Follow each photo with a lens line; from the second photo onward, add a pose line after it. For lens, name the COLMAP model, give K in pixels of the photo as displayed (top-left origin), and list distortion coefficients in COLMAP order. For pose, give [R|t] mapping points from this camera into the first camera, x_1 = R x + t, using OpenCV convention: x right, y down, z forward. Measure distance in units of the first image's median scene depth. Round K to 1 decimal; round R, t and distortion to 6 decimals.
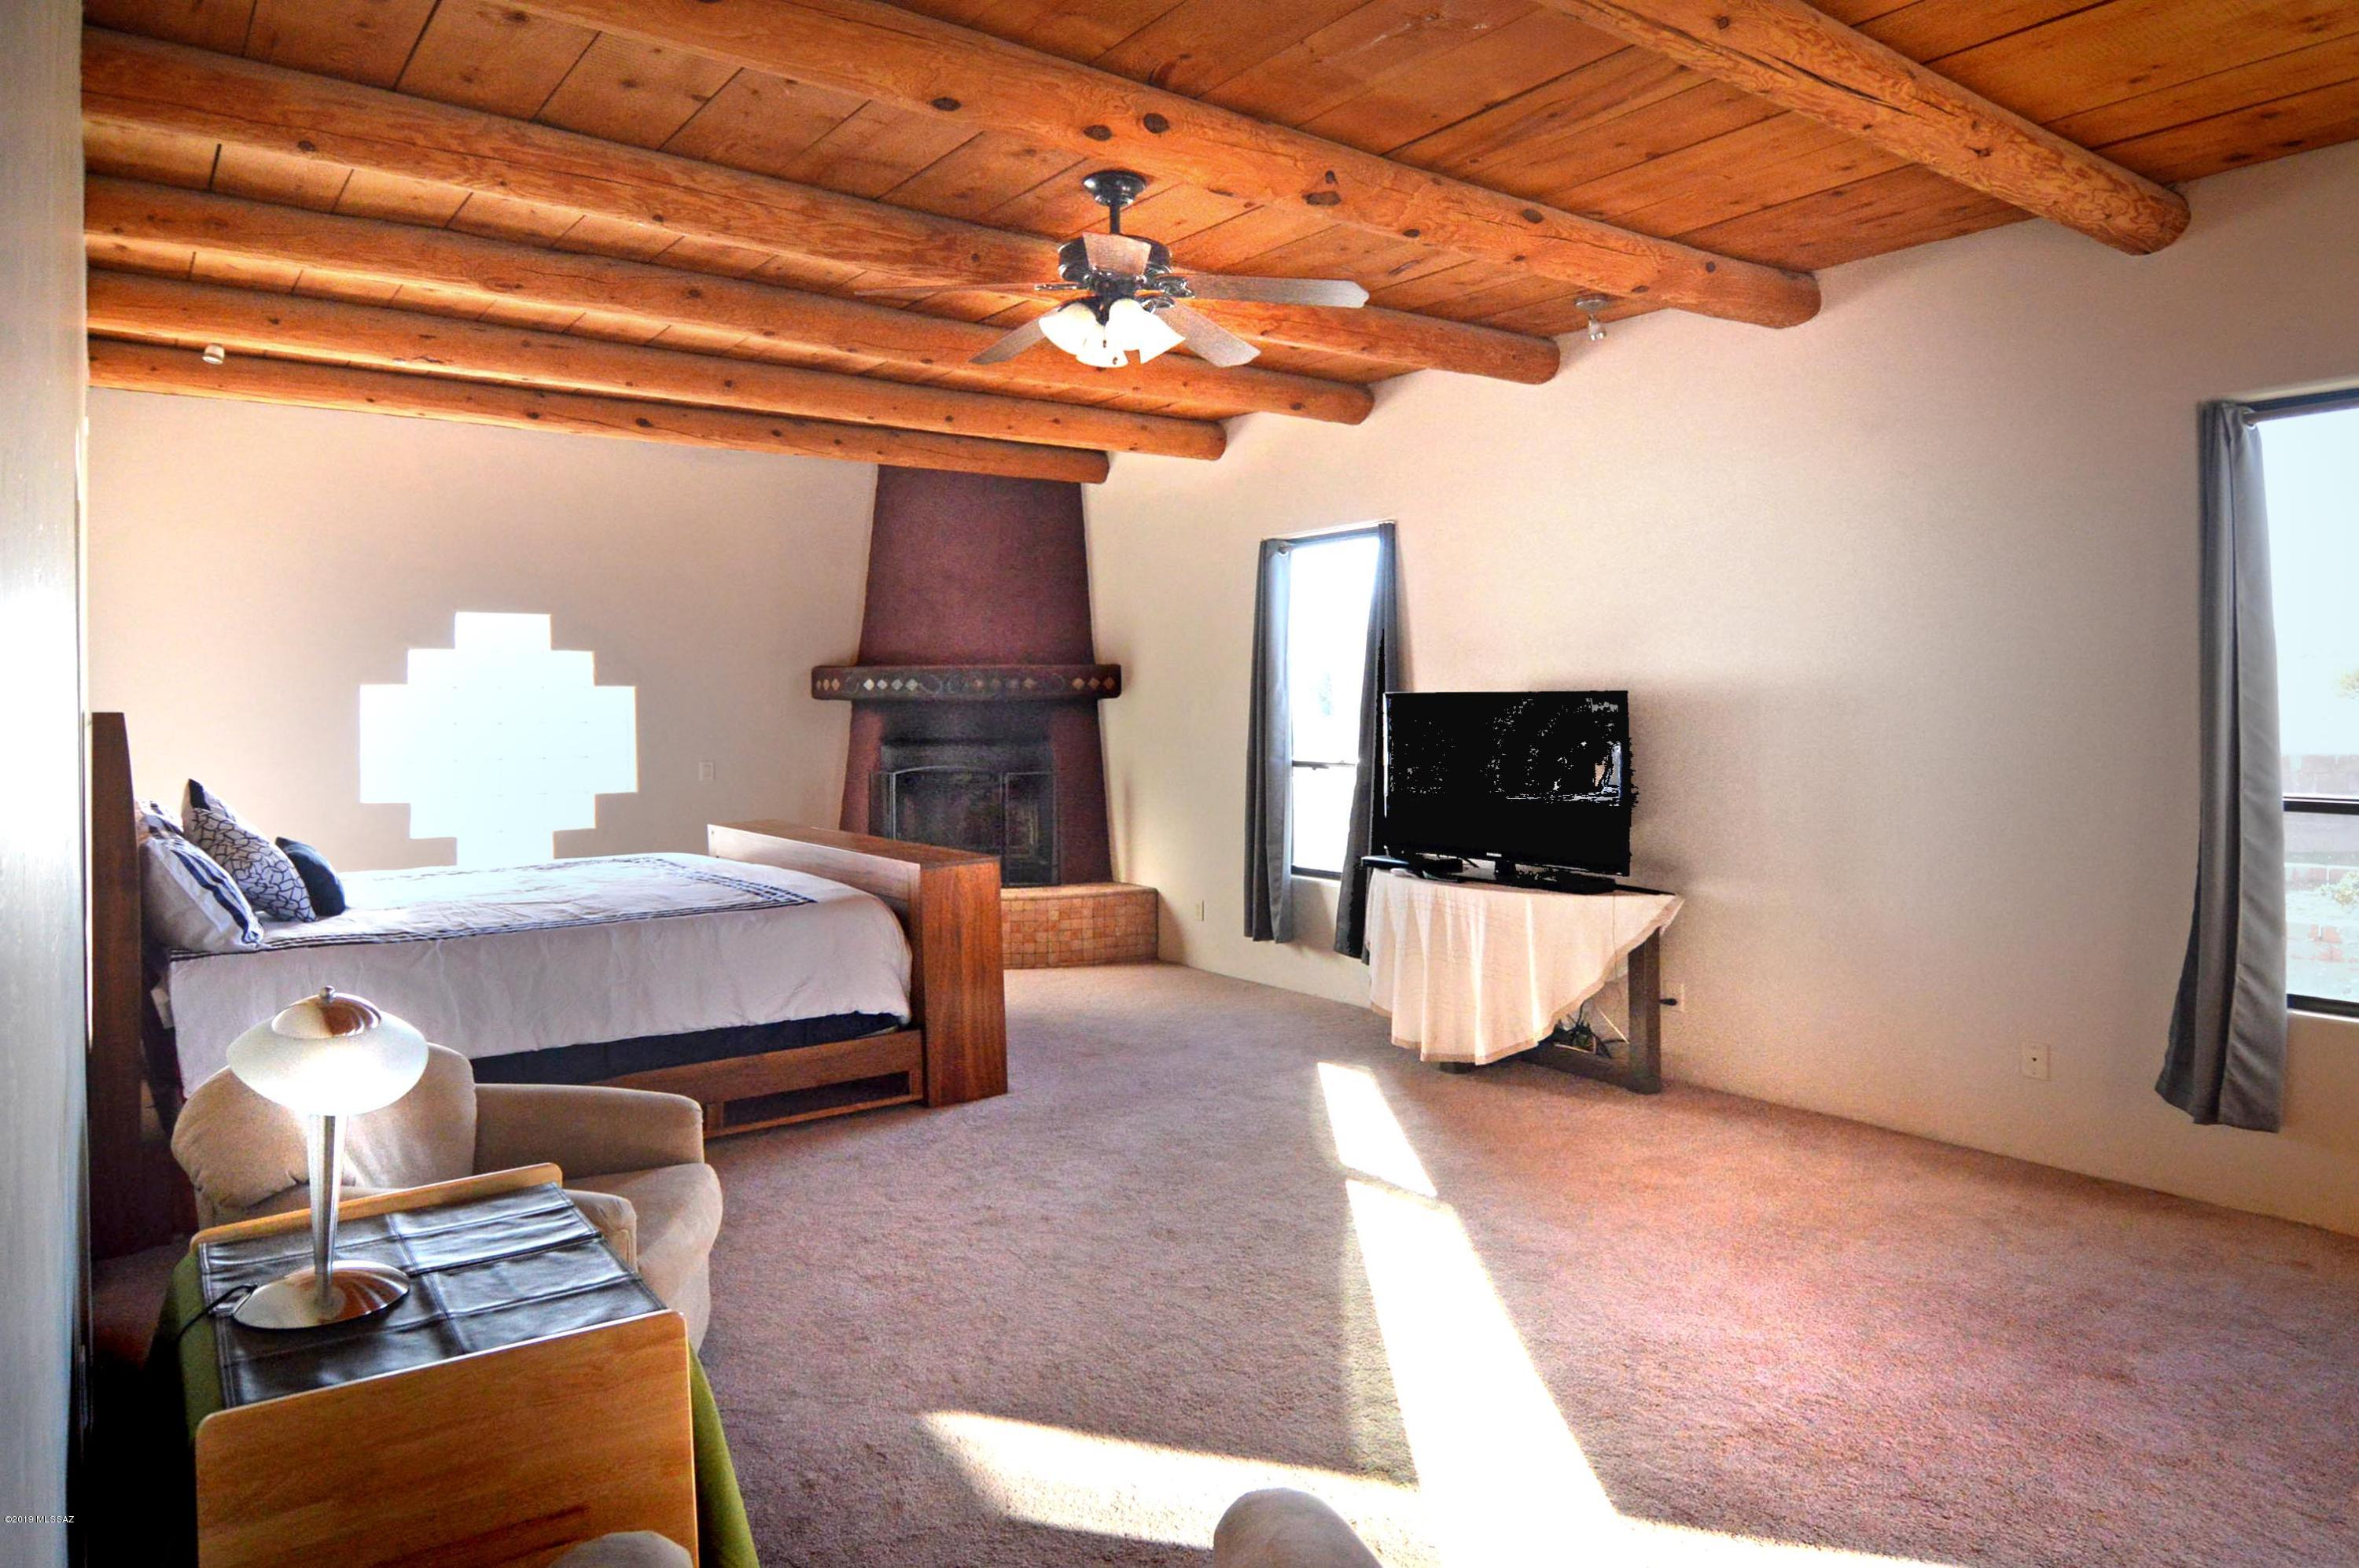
lens RADIAL K [[1411.7, 0, 1179.2], [0, 1411.7, 821.4], [0, 0, 1]] dist [-0.004597, -0.002173]
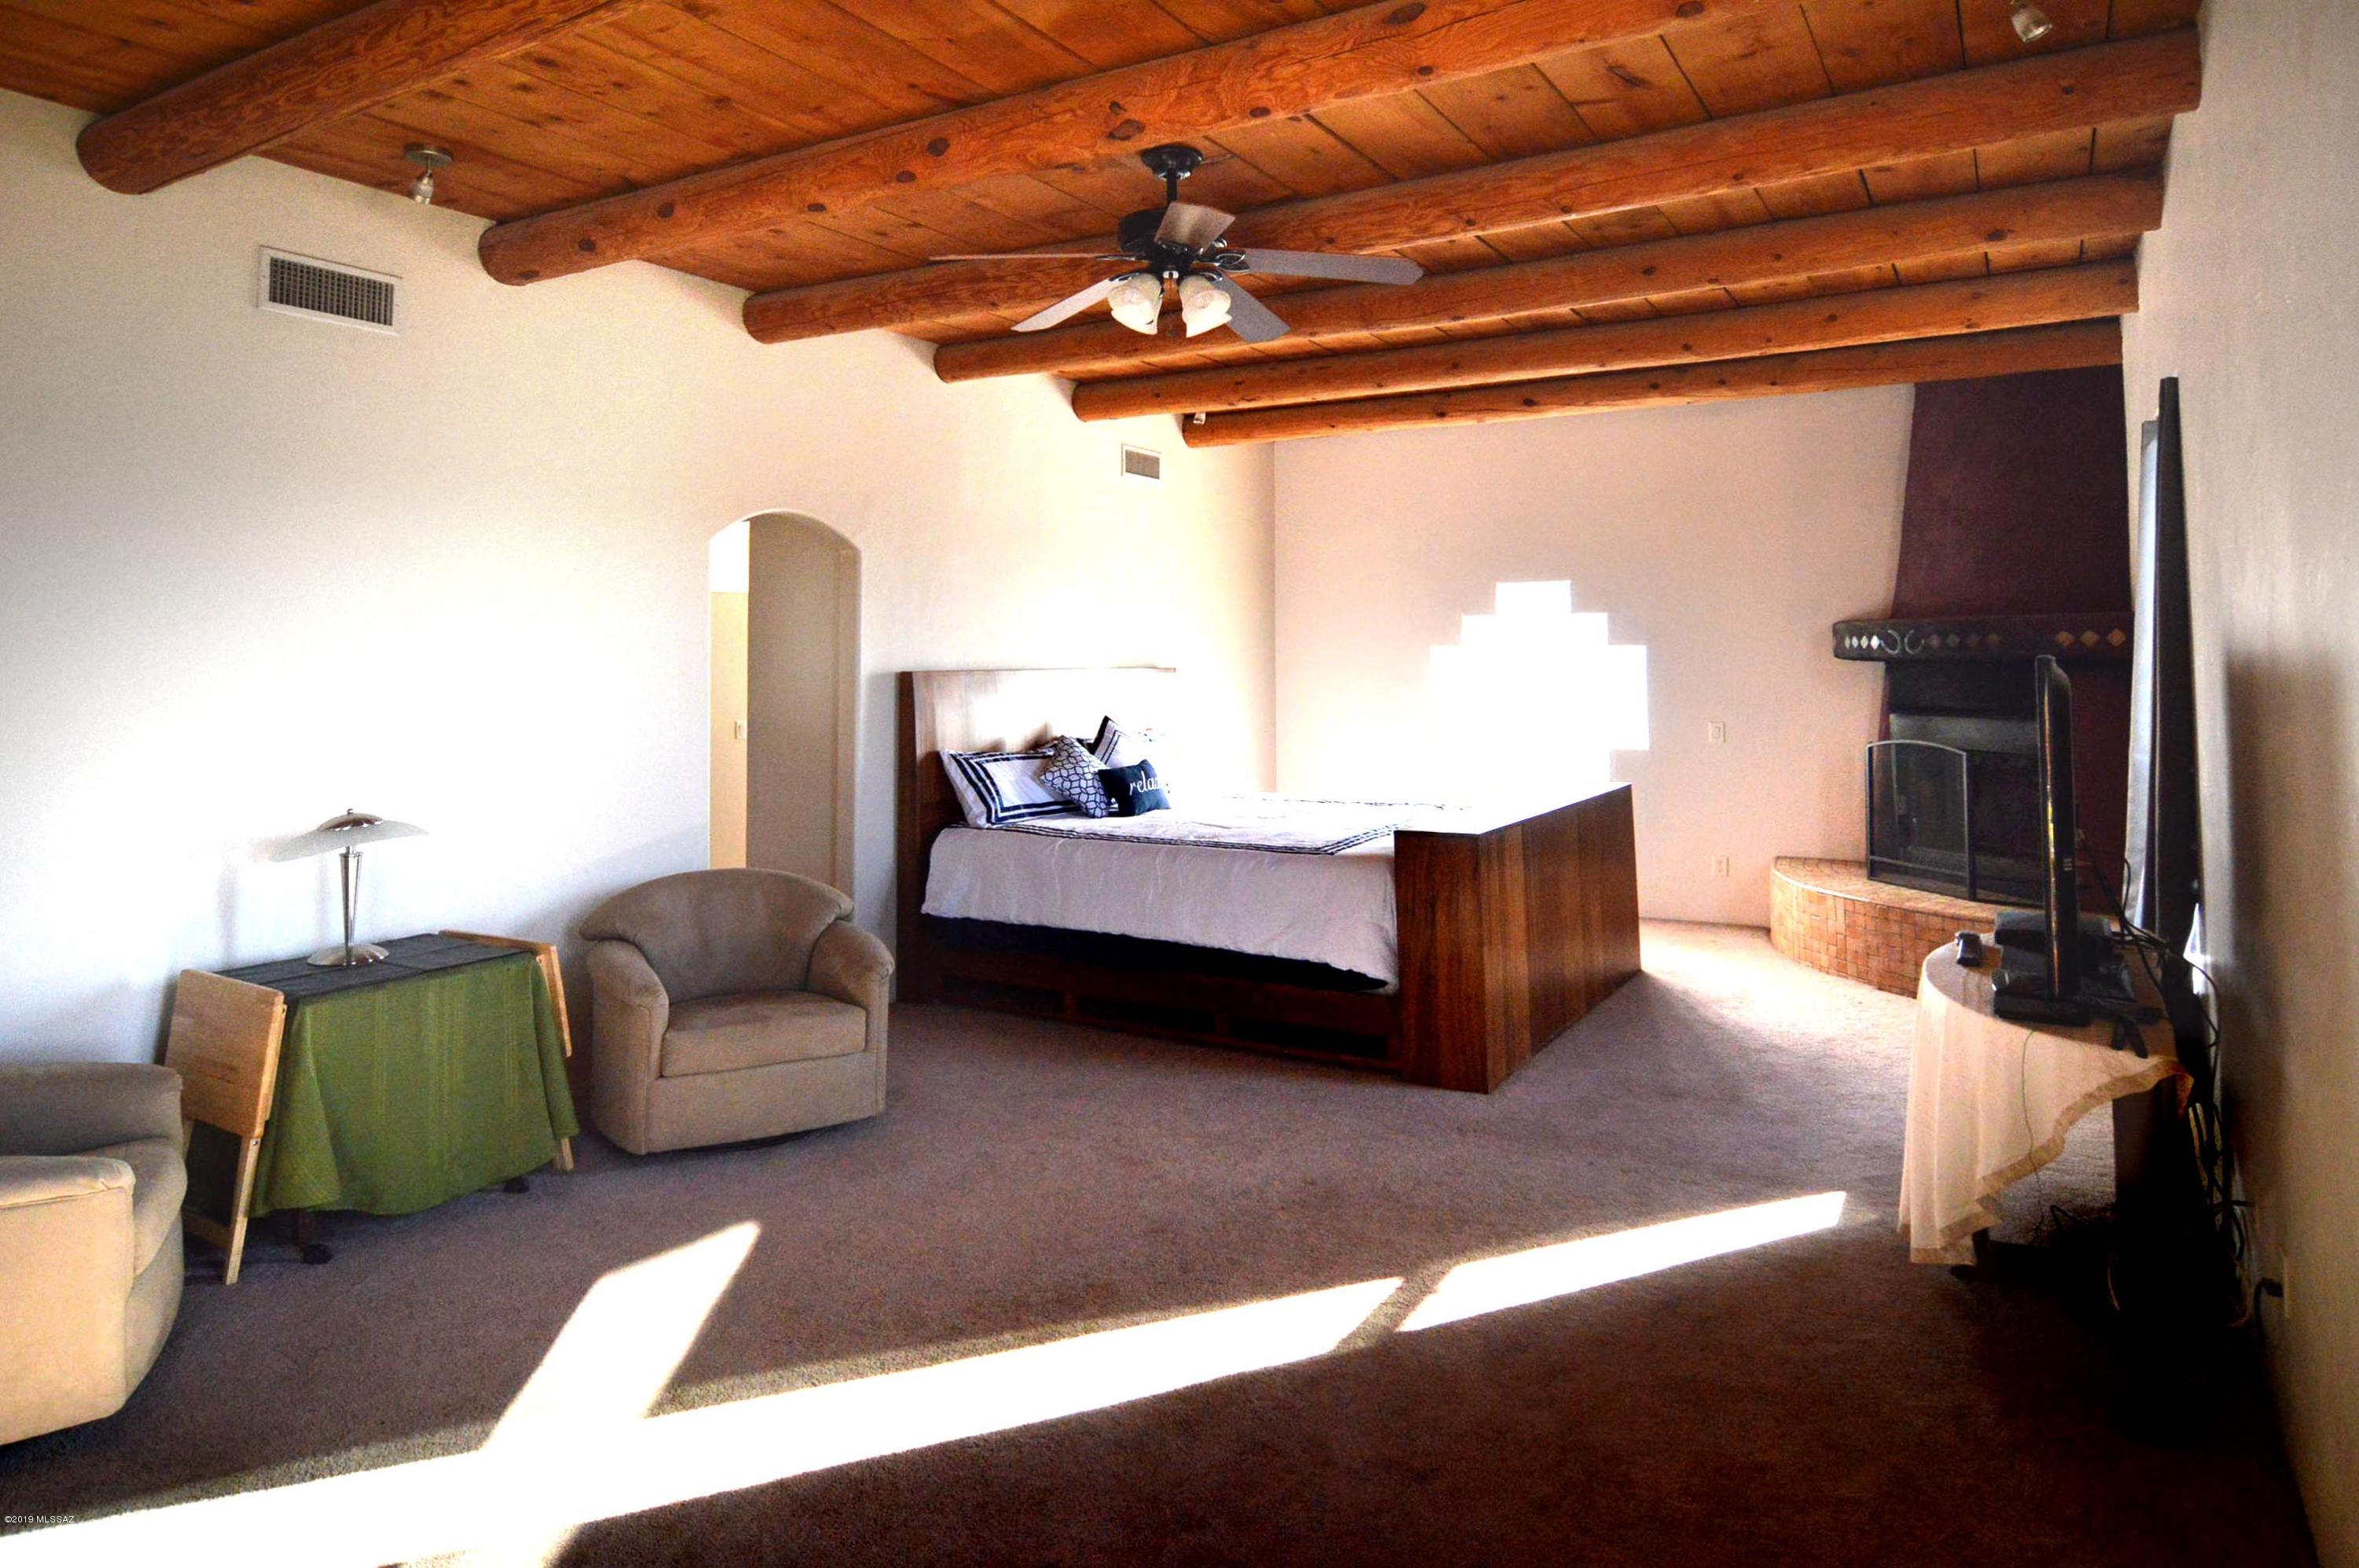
lens RADIAL K [[1402.6, 0, 1178.8], [0, 1402.6, 651.9], [0, 0, 1]] dist [-0.006079, -0.003810]
pose [[0.388071, -0.002369, -0.921626, 0.422003], [-0.080978, 0.996042, -0.036658, -0.027502], [0.918065, 0.088858, 0.386343, 0.304087]]
